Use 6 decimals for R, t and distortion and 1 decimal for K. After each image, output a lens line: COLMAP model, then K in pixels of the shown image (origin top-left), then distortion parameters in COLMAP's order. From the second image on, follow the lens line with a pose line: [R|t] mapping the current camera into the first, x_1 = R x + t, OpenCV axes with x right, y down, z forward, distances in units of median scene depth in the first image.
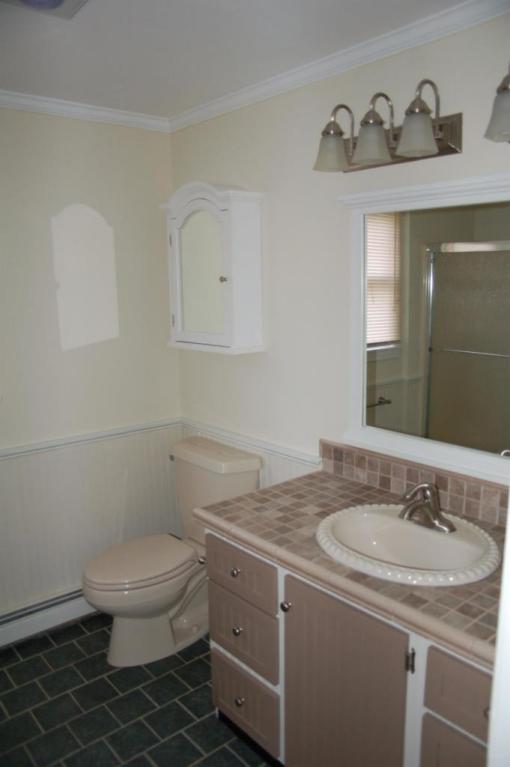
lens RADIAL K [[598.8, 0, 254.4], [0, 598.8, 402.0], [0, 0, 1]] dist [-0.170125, 0.150687]
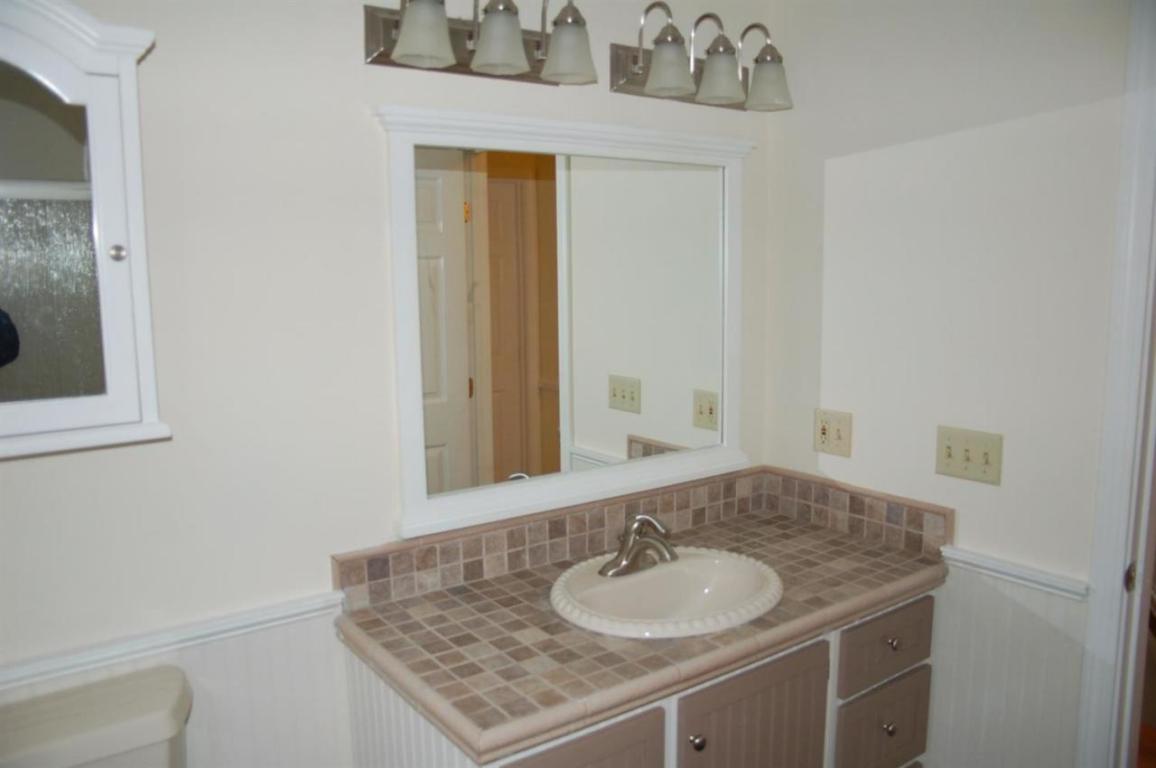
lens RADIAL K [[902.5, 0, 578.0], [0, 902.5, 384.0], [0, 0, 1]] dist [-0.170125, 0.150687]
pose [[0.074667, -0.122124, 0.989702, -0.721203], [0.210974, 0.971942, 0.104016, -0.138903], [-0.974636, 0.201035, 0.098337, 0.789489]]
